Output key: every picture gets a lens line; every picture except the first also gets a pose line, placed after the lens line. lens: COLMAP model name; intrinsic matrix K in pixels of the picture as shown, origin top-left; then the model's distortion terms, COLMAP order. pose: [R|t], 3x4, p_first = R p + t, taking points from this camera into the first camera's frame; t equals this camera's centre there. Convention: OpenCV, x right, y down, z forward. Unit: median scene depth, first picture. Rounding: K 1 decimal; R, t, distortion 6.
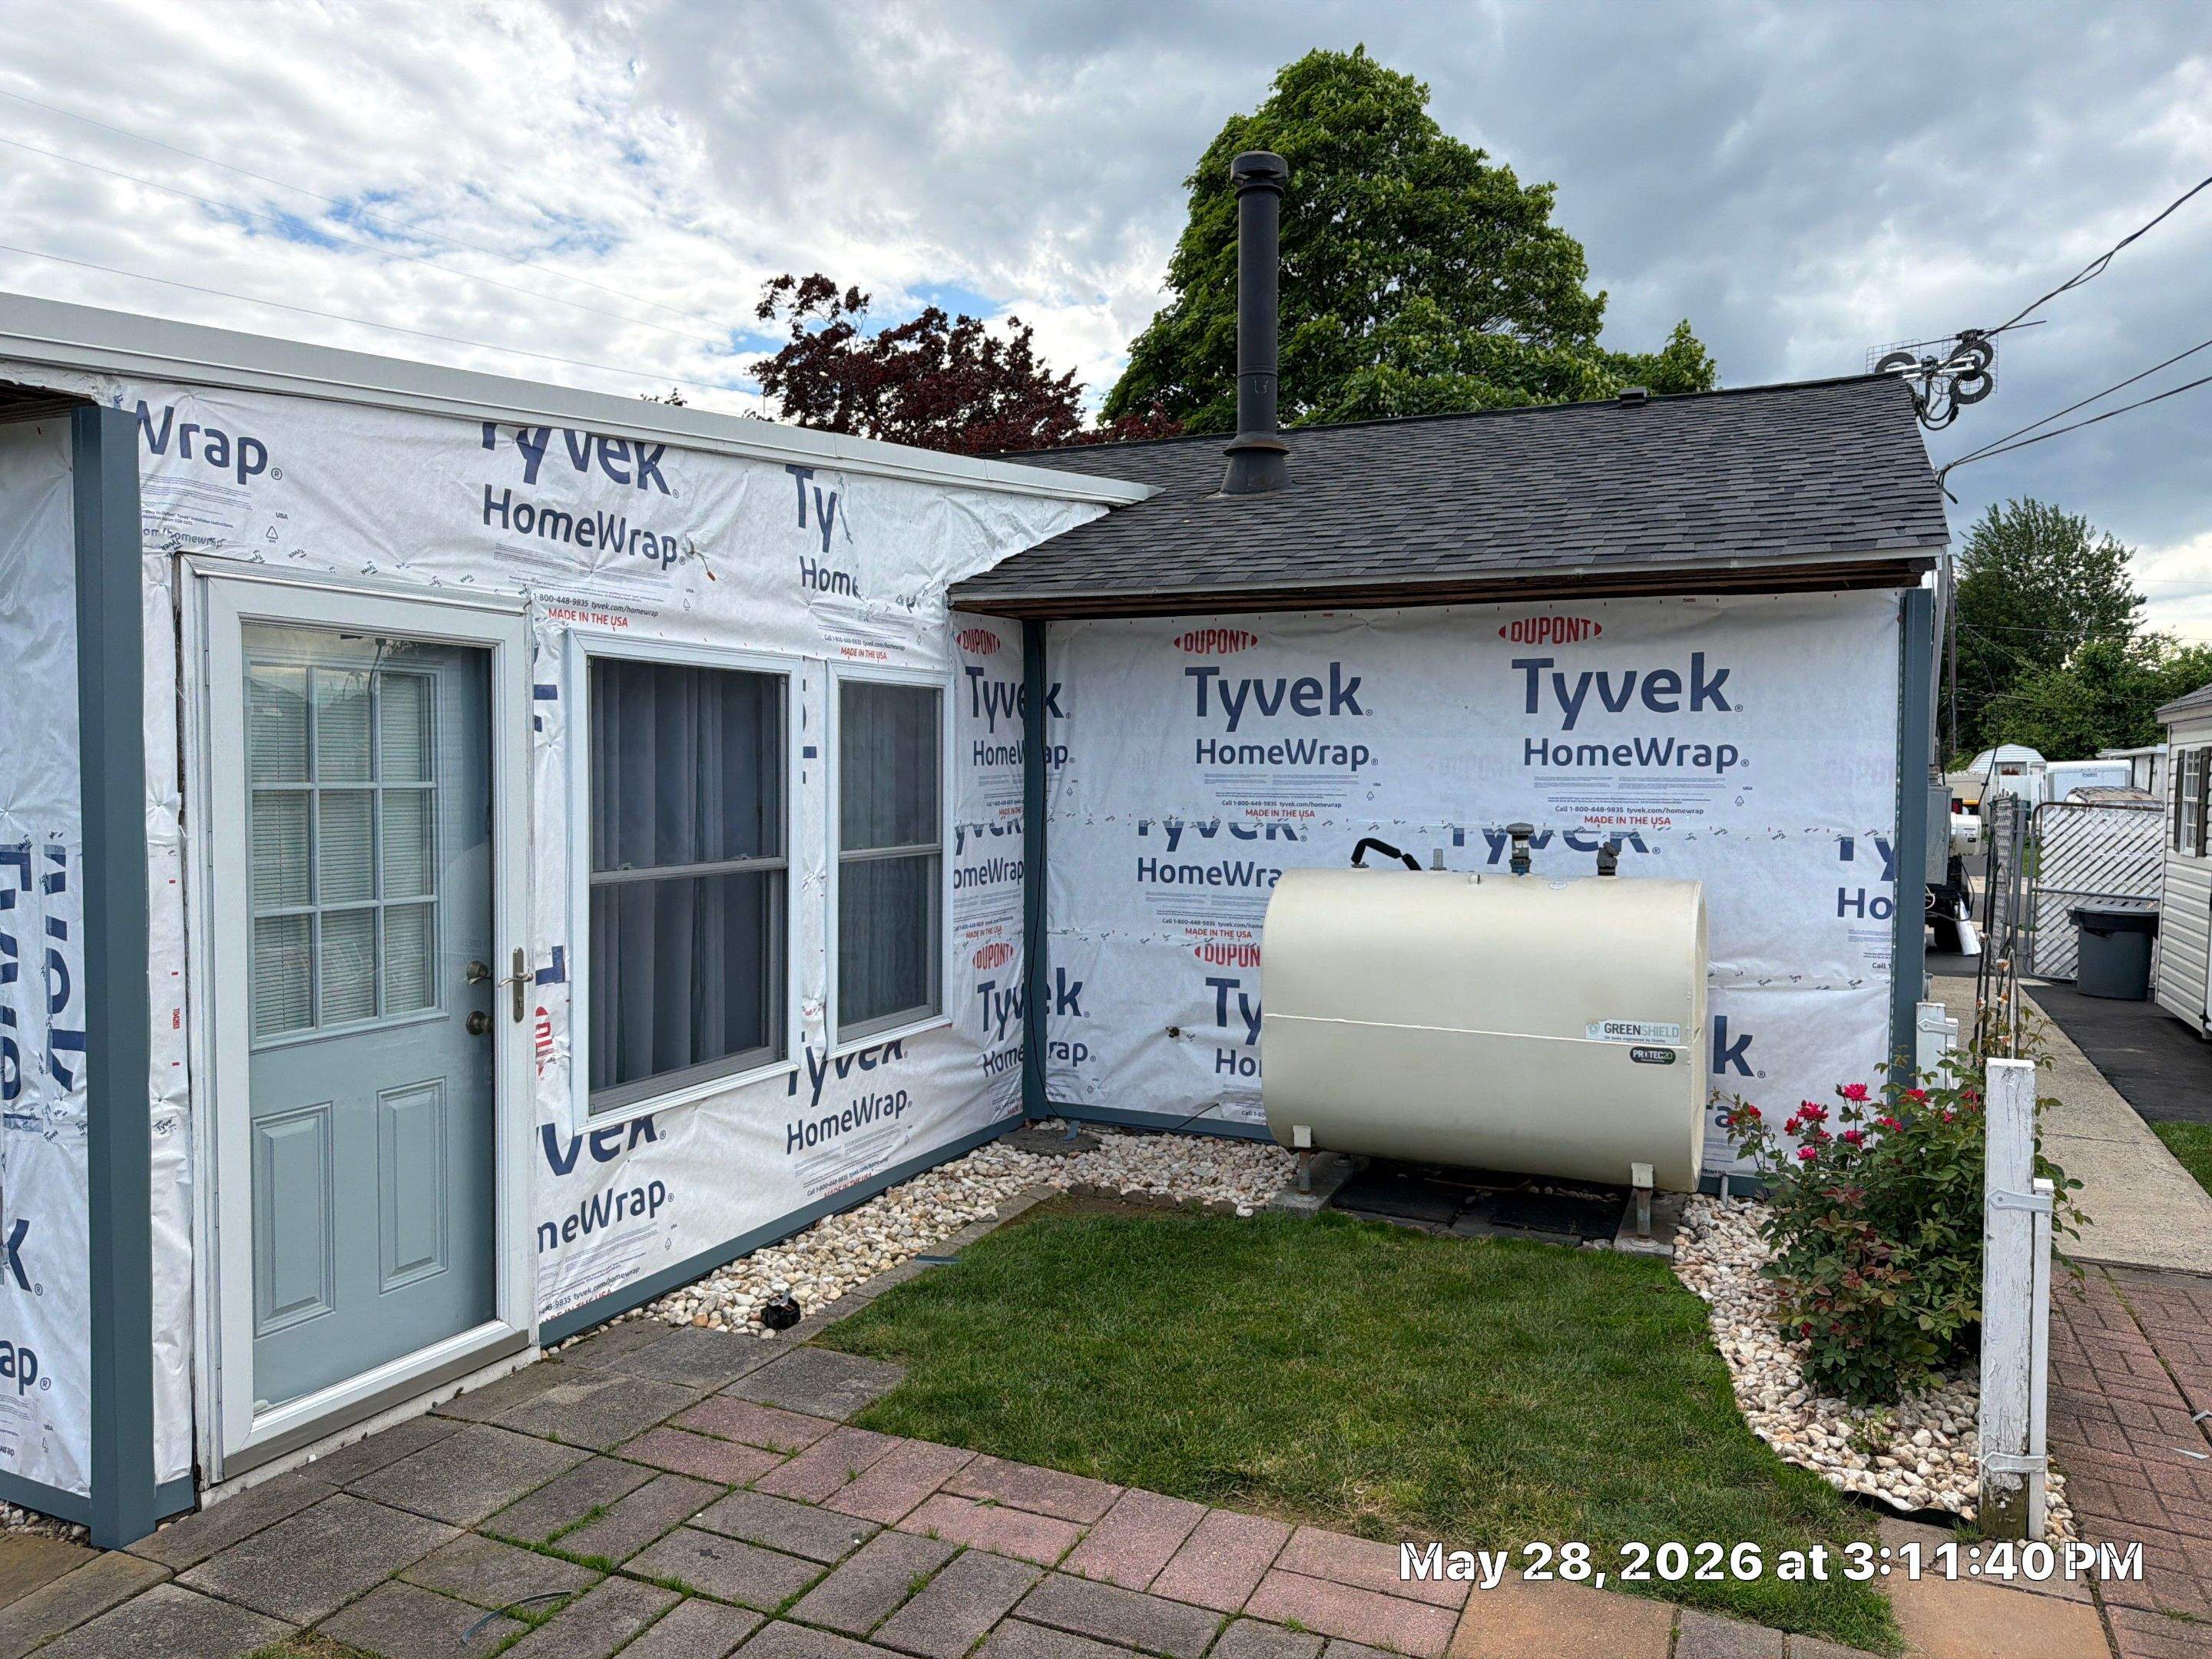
lens RADIAL K [[1553.8, 0, 1119.6], [0, 1553.8, 840.5], [0, 0, 1]] dist [0.122697, -0.149569]
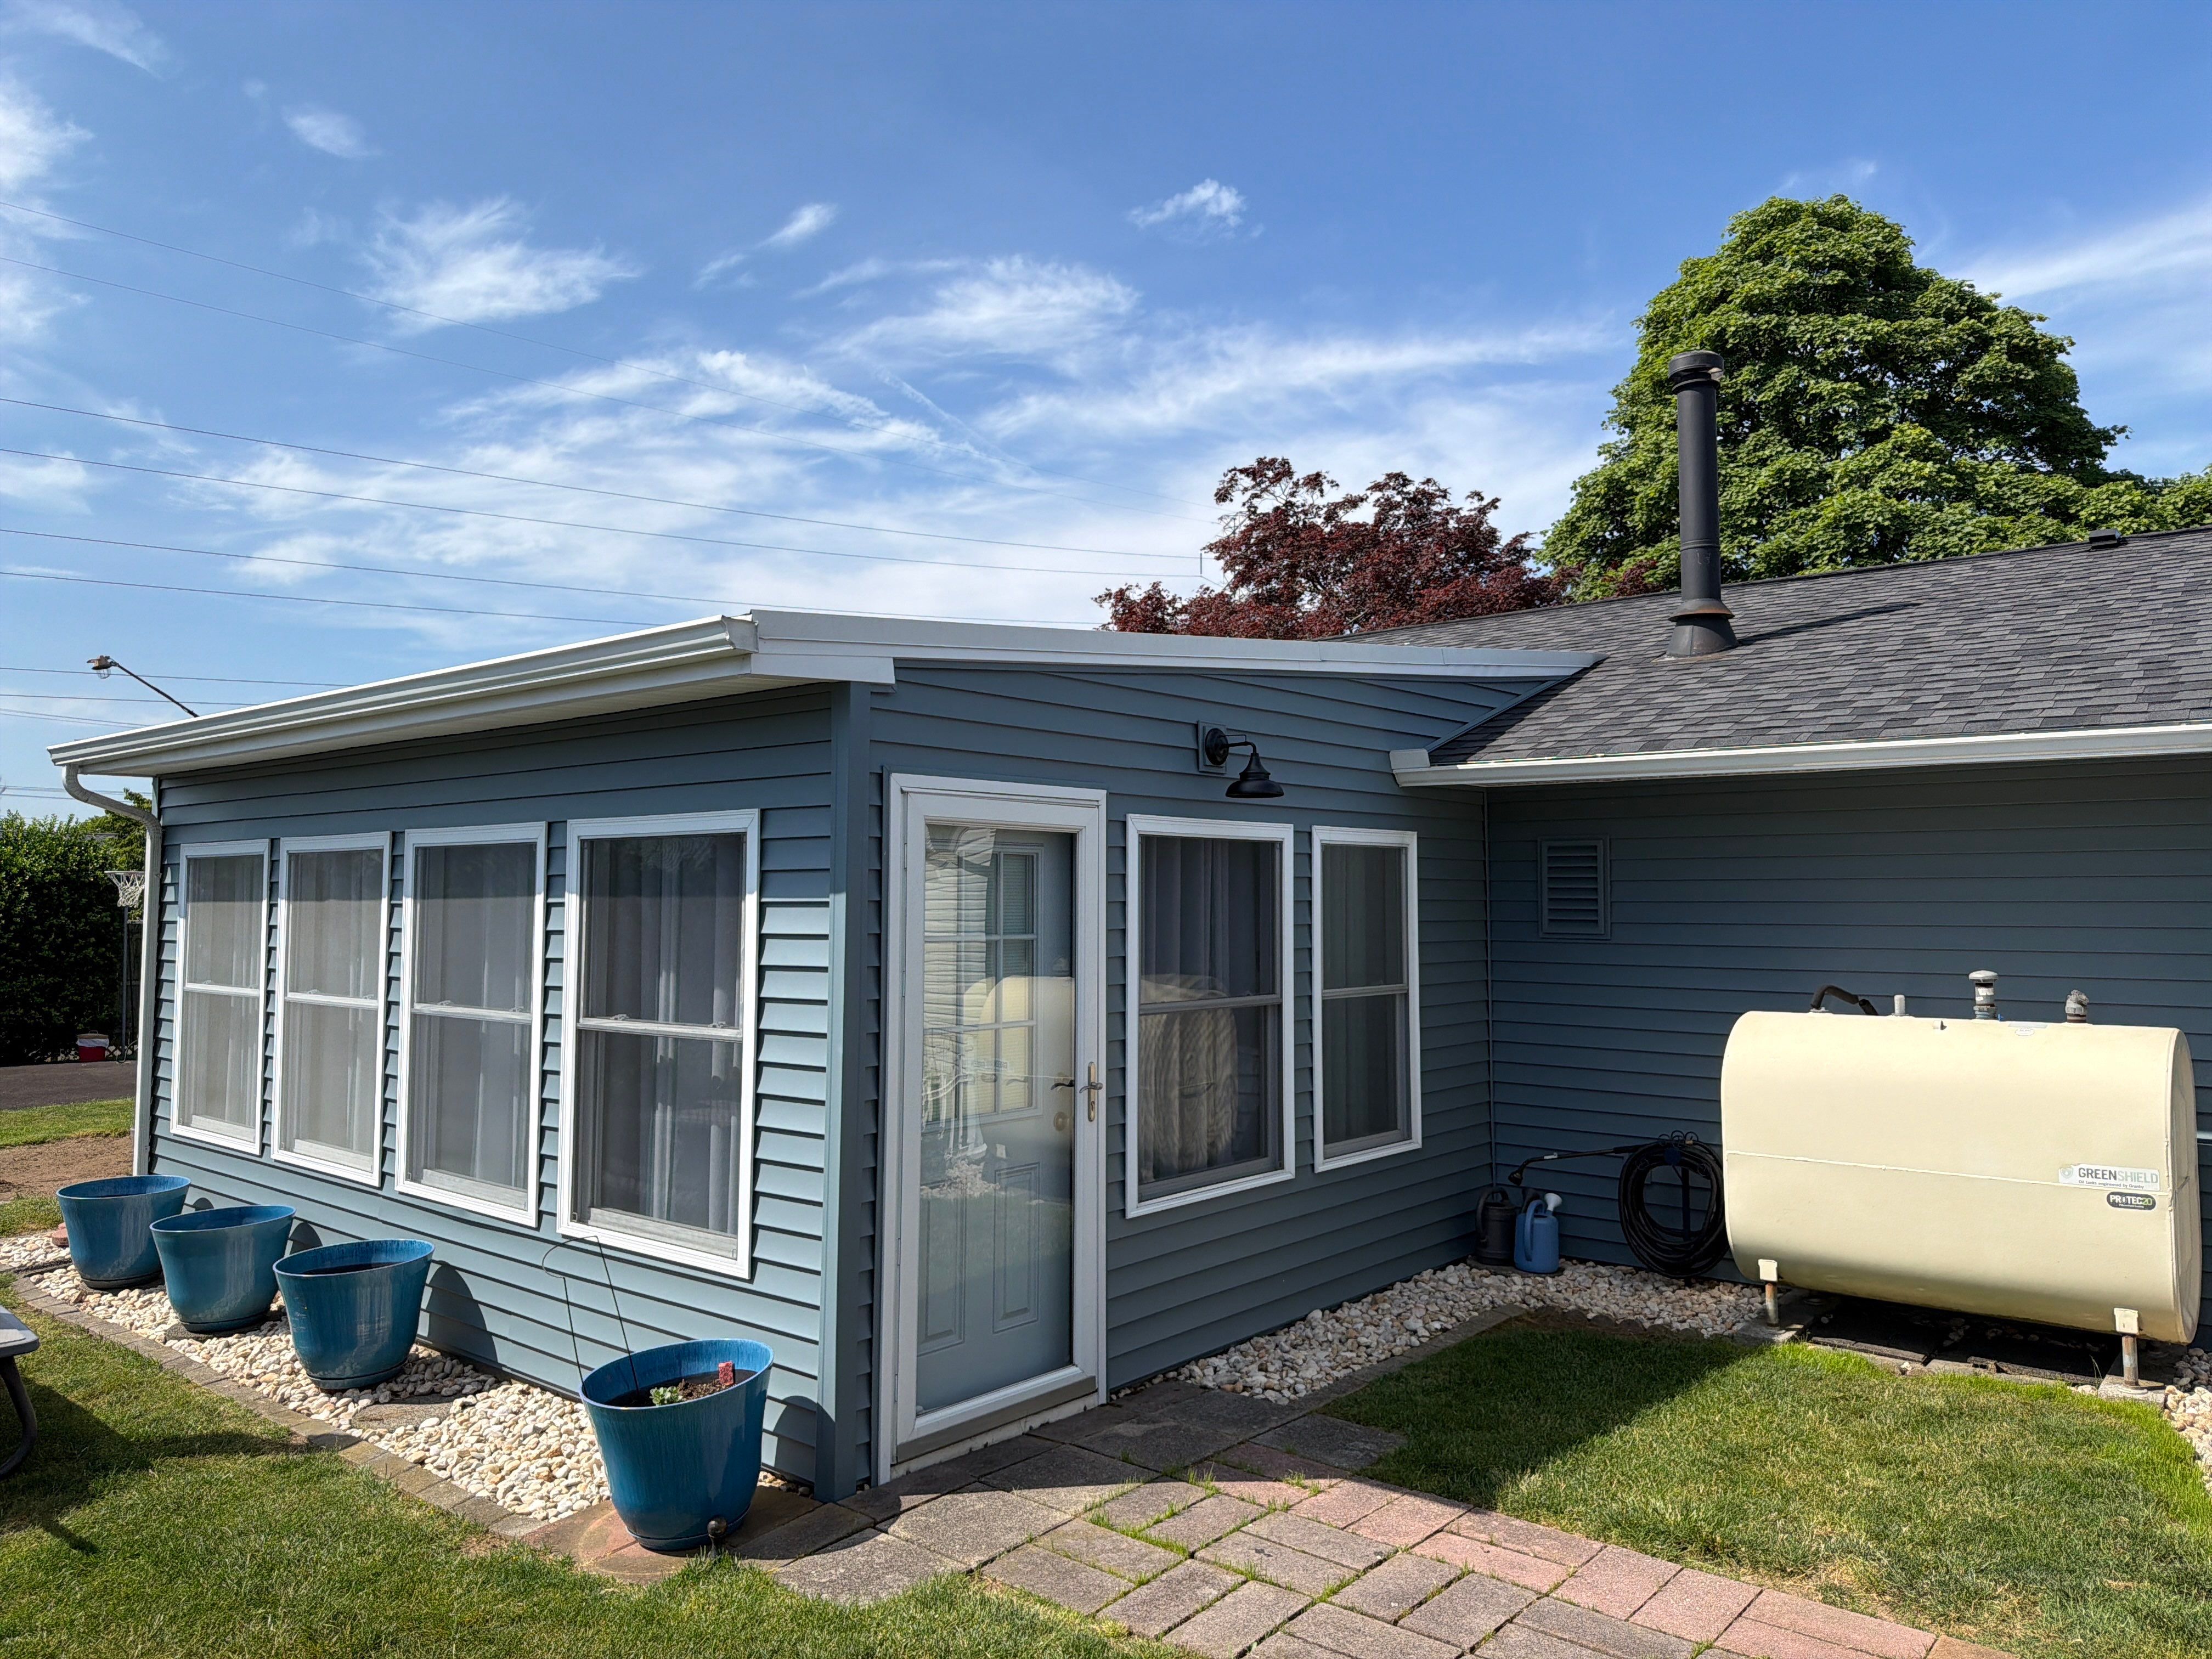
lens RADIAL K [[1581.4, 0, 1106.6], [0, 1581.4, 821.8], [0, 0, 1]] dist [0.033780, -0.042055]
pose [[0.961535, -0.020181, -0.273941, -0.015113], [-0.006788, 0.995247, -0.097146, -0.003869], [0.274600, 0.095268, 0.956828, -0.232226]]
